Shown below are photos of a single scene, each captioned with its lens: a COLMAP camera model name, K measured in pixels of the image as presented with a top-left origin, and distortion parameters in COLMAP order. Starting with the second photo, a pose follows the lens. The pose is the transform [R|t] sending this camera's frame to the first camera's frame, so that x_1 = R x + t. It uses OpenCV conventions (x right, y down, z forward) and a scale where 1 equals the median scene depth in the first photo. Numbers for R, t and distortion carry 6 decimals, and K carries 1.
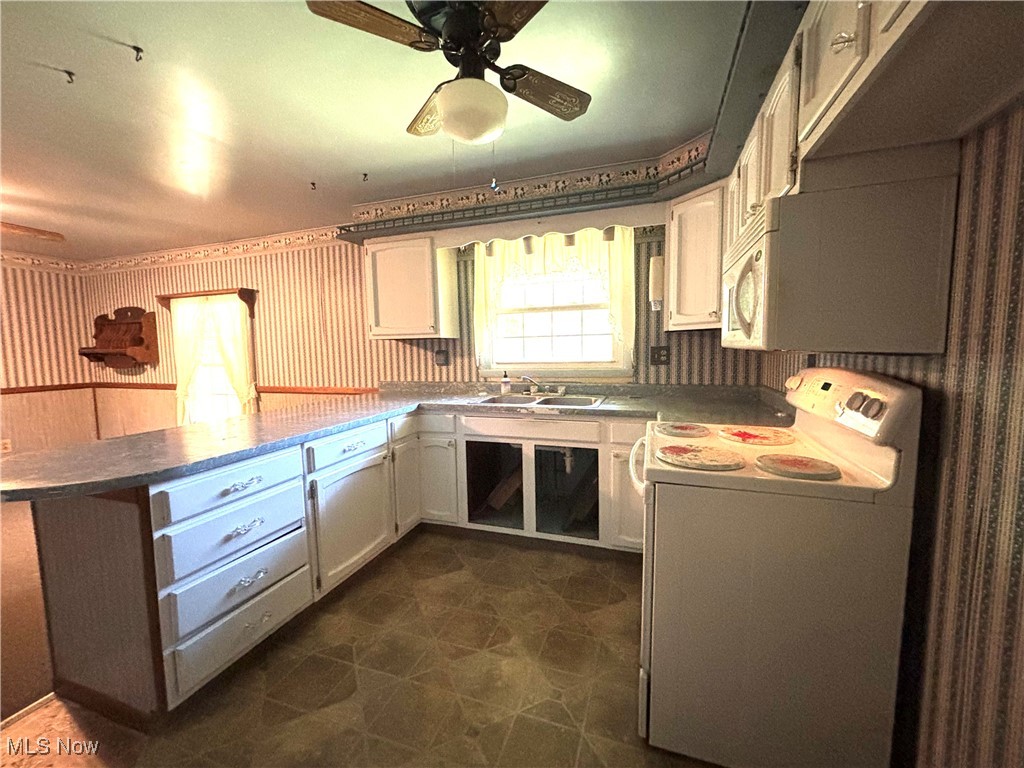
lens RADIAL K [[411.6, 0, 512.7], [0, 411.6, 383.4], [0, 0, 1]] dist [0.000734, 0.000156]
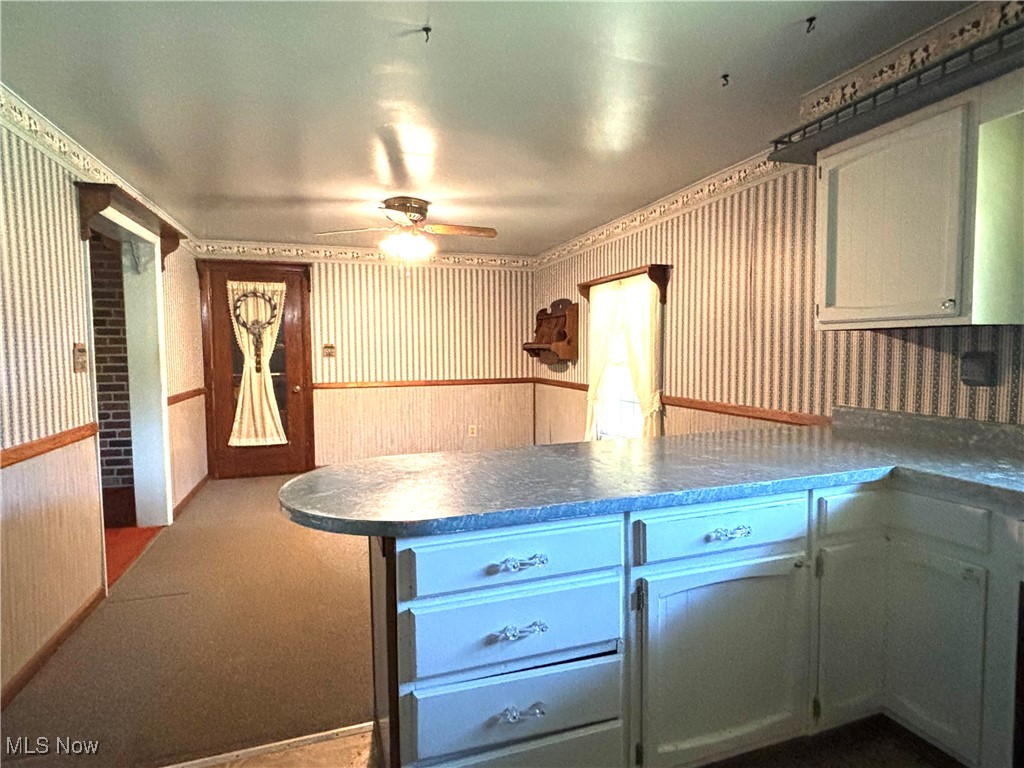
lens RADIAL K [[548.3, 0, 514.7], [0, 548.3, 384.1], [0, 0, 1]] dist [-0.004754, -0.000733]
pose [[0.605511, 0.062980, -0.793341, -0.002557], [-0.069664, 0.997232, 0.025996, -0.025865], [0.792782, 0.039526, 0.608222, 0.234272]]
